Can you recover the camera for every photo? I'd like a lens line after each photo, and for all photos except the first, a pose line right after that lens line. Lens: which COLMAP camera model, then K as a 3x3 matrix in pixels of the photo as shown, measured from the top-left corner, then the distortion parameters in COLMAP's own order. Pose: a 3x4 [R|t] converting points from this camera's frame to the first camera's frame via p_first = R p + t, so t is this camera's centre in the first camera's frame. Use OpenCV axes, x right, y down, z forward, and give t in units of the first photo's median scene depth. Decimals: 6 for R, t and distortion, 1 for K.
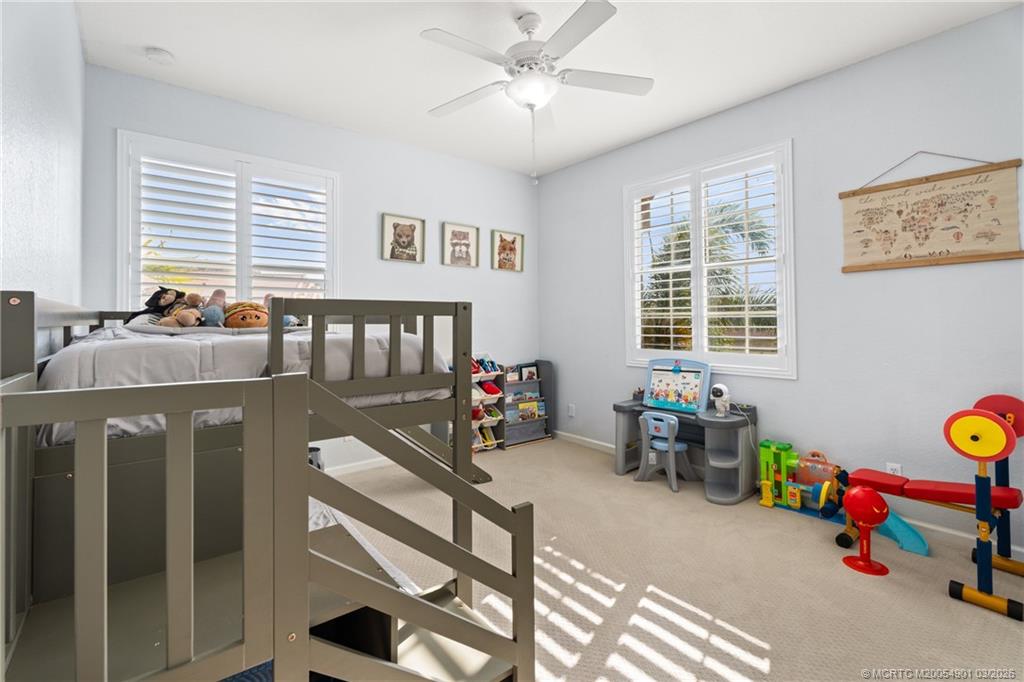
lens RADIAL K [[456.1, 0, 507.6], [0, 456.1, 311.8], [0, 0, 1]] dist [0.001429, 0.000244]
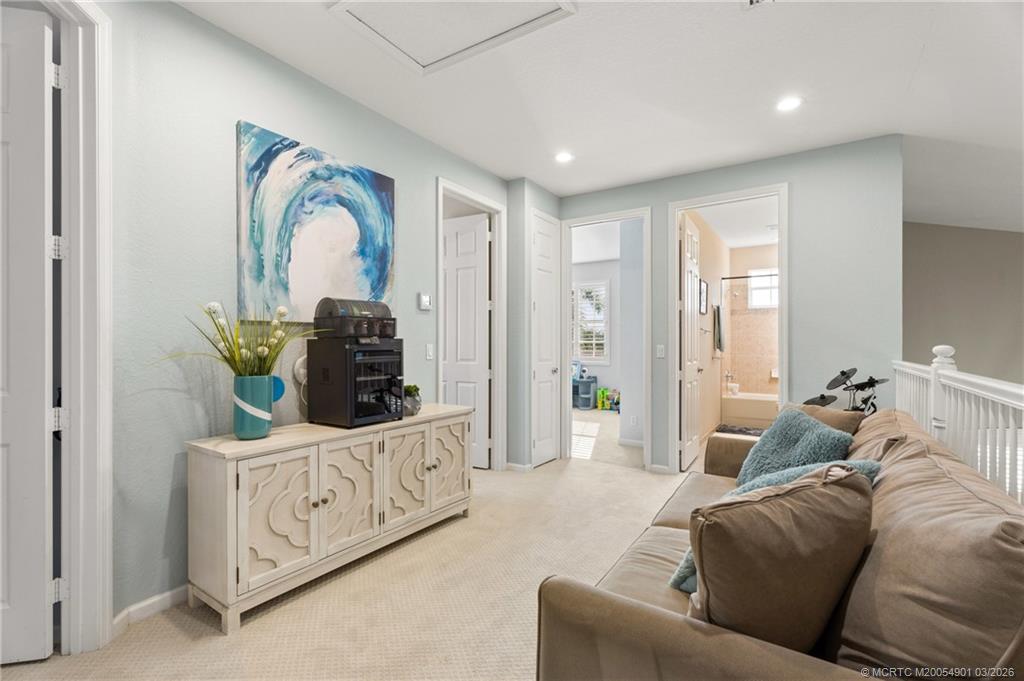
lens RADIAL K [[458.0, 0, 511.2], [0, 458.0, 343.4], [0, 0, 1]] dist [0.000312, 0.000024]
pose [[0.951230, 0.007800, 0.308384, -0.792612], [-0.014134, 0.999732, 0.018310, -0.029660], [-0.308159, -0.021776, 0.951086, -1.451754]]
